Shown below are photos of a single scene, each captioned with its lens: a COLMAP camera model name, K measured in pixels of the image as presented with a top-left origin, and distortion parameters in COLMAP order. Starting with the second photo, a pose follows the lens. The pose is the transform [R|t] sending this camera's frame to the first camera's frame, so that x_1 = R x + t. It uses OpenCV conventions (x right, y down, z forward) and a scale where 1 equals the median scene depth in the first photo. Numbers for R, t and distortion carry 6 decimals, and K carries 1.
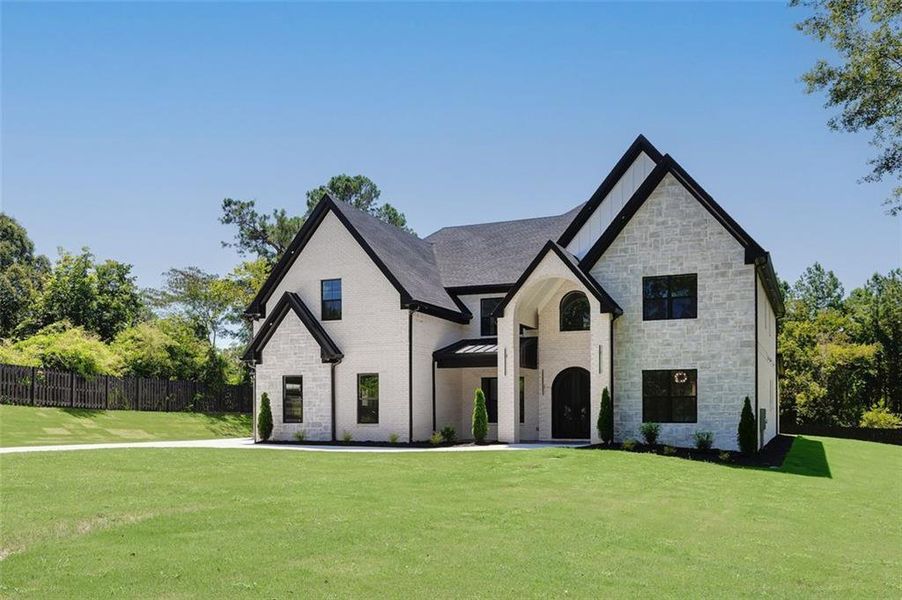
lens RADIAL K [[859.5, 0, 447.1], [0, 859.5, 297.2], [0, 0, 1]] dist [0.006166, 0.005660]
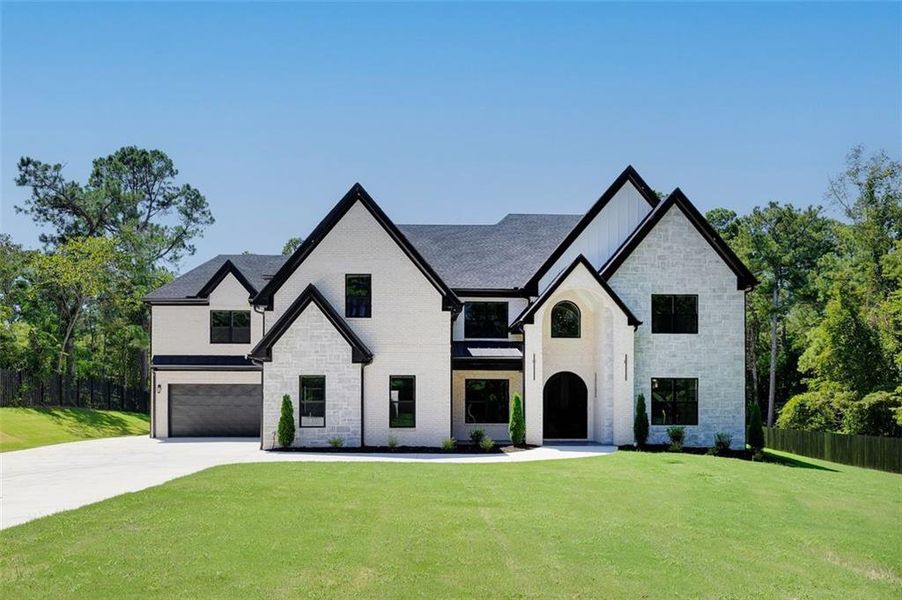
lens RADIAL K [[790.6, 0, 451.1], [0, 790.6, 286.0], [0, 0, 1]] dist [0.005843, 0.002520]
pose [[0.891207, 0.066703, 0.448666, -0.446656], [-0.065861, 0.997675, -0.017500, 0.000930], [-0.448790, -0.013953, 0.893528, 0.187389]]
